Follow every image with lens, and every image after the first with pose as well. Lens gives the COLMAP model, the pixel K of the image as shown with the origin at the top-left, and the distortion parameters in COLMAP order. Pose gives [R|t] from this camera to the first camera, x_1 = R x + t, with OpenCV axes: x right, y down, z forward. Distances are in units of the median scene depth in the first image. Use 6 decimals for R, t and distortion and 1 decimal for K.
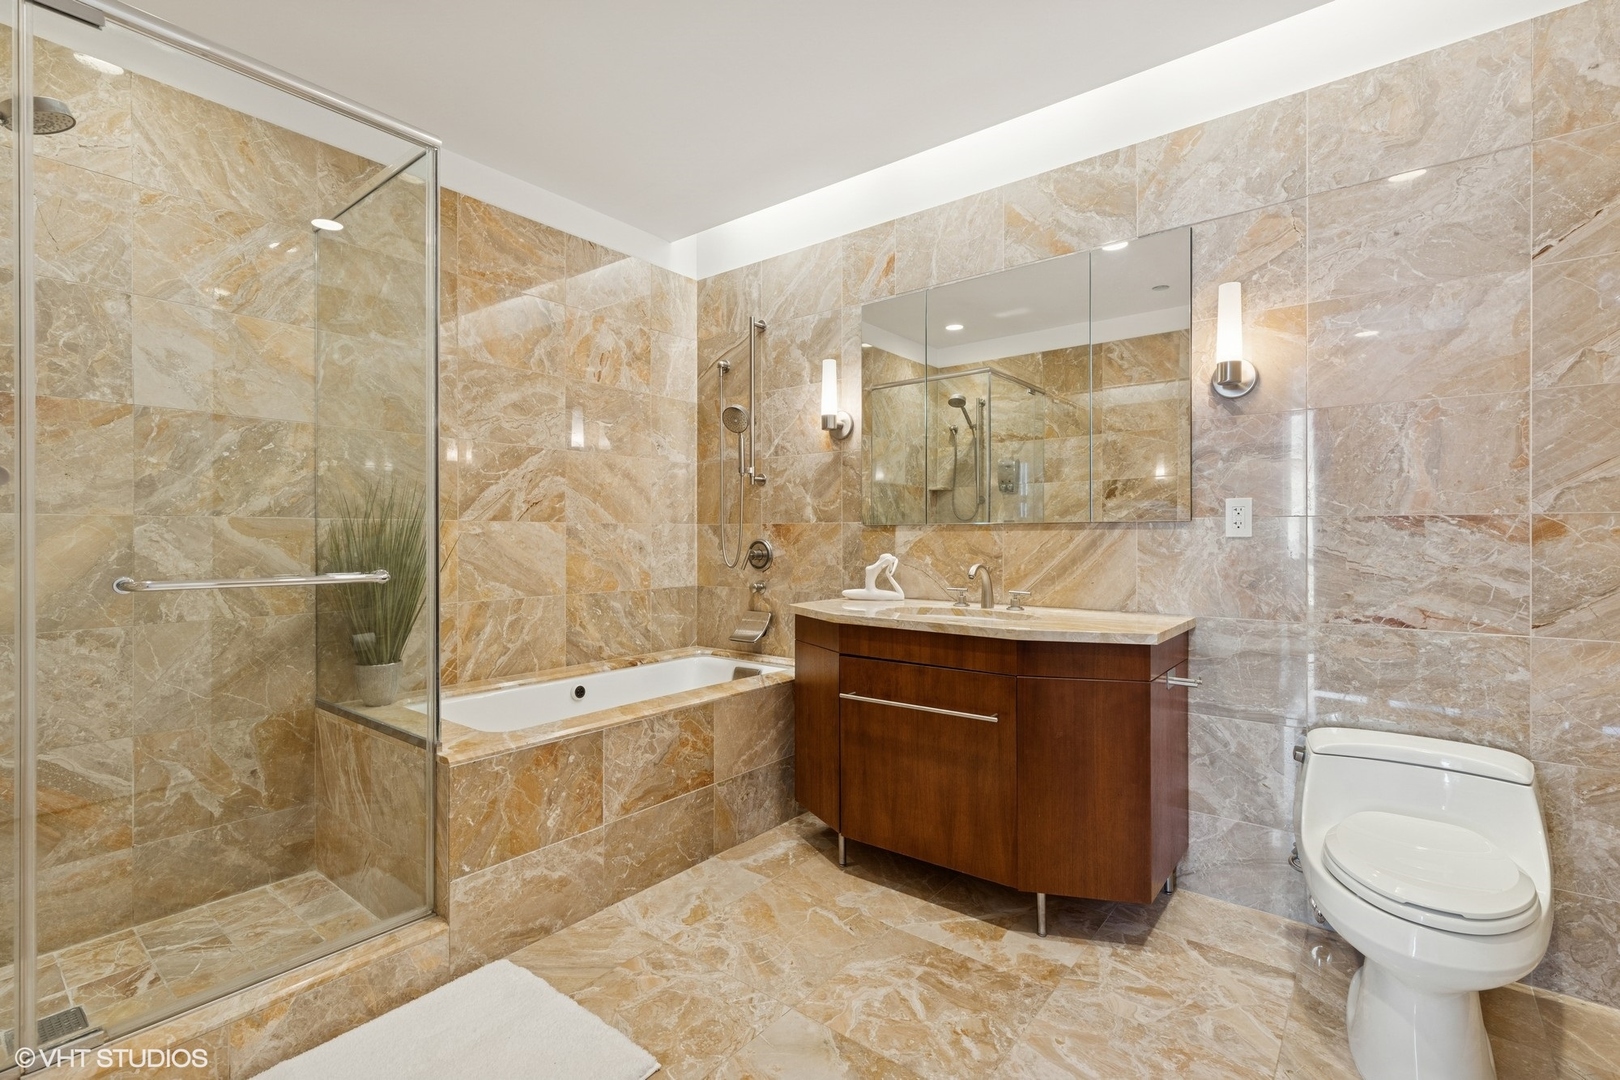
lens RADIAL K [[739.3, 0, 805.7], [0, 739.3, 538.3], [0, 0, 1]] dist [0.007482, -0.000875]
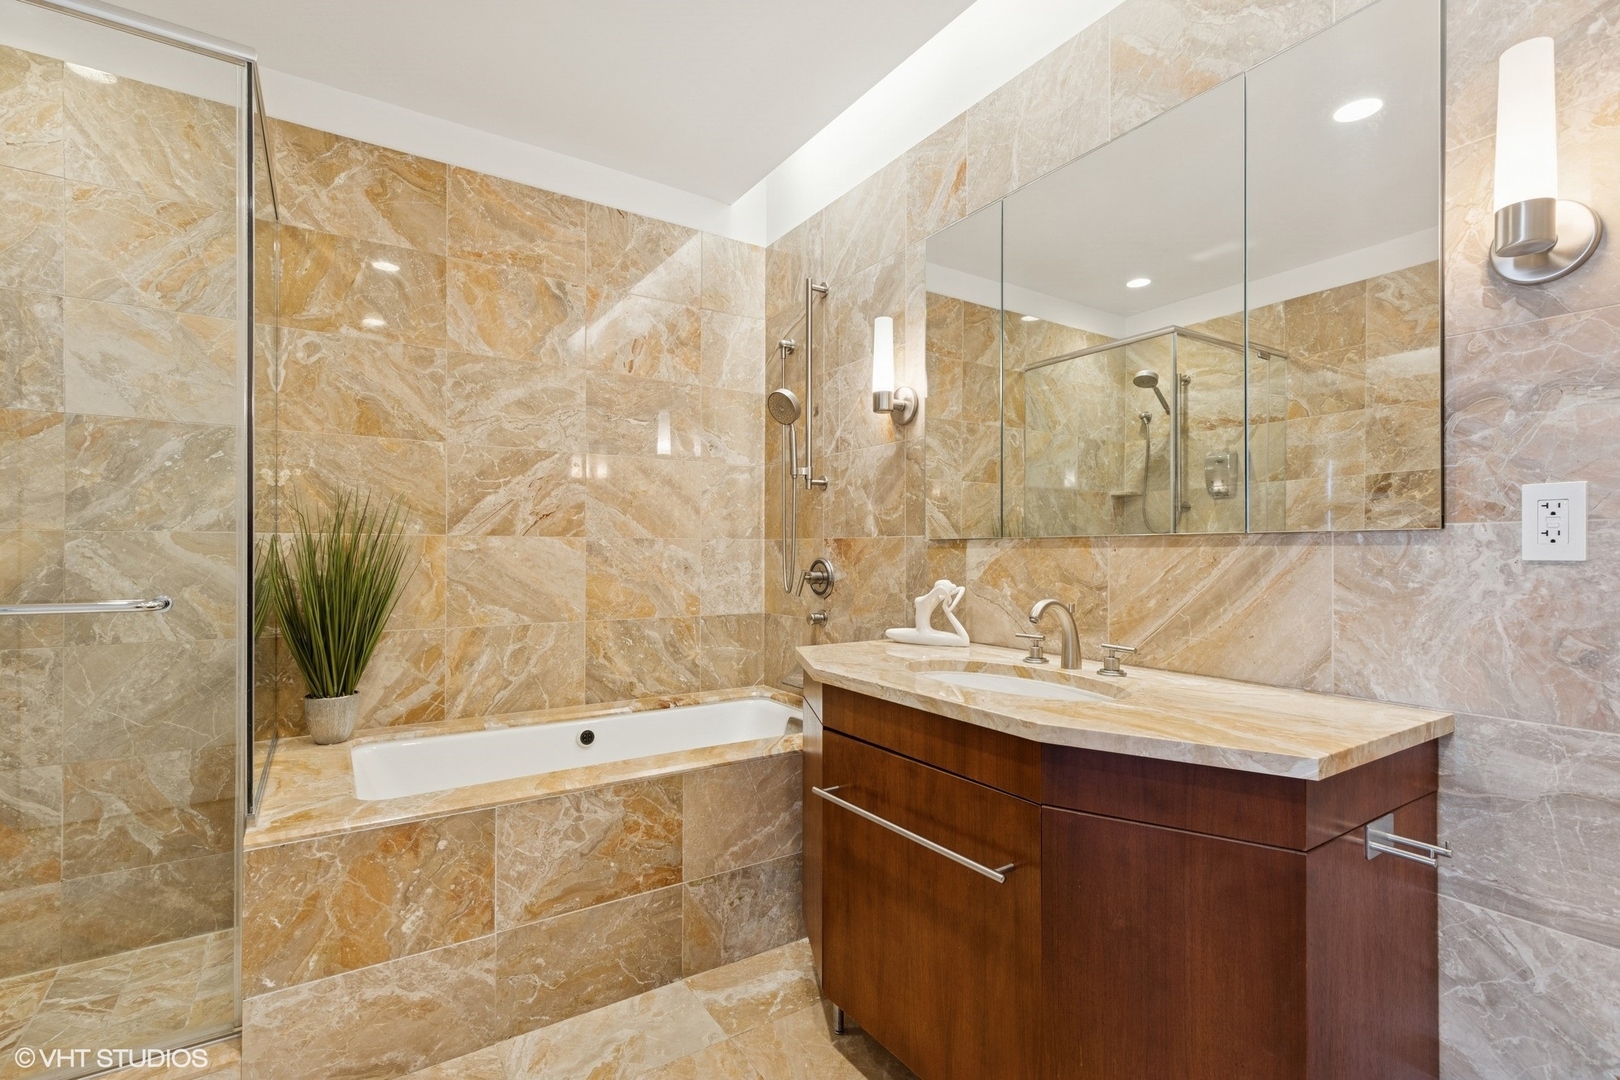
lens RADIAL K [[740.1, 0, 805.4], [0, 740.1, 550.4], [0, 0, 1]] dist [0.007637, -0.000617]
pose [[0.948545, 0.002654, -0.316631, 0.249730], [-0.004568, 0.999976, -0.005303, -0.003574], [0.316609, 0.006477, 0.948534, 0.344306]]
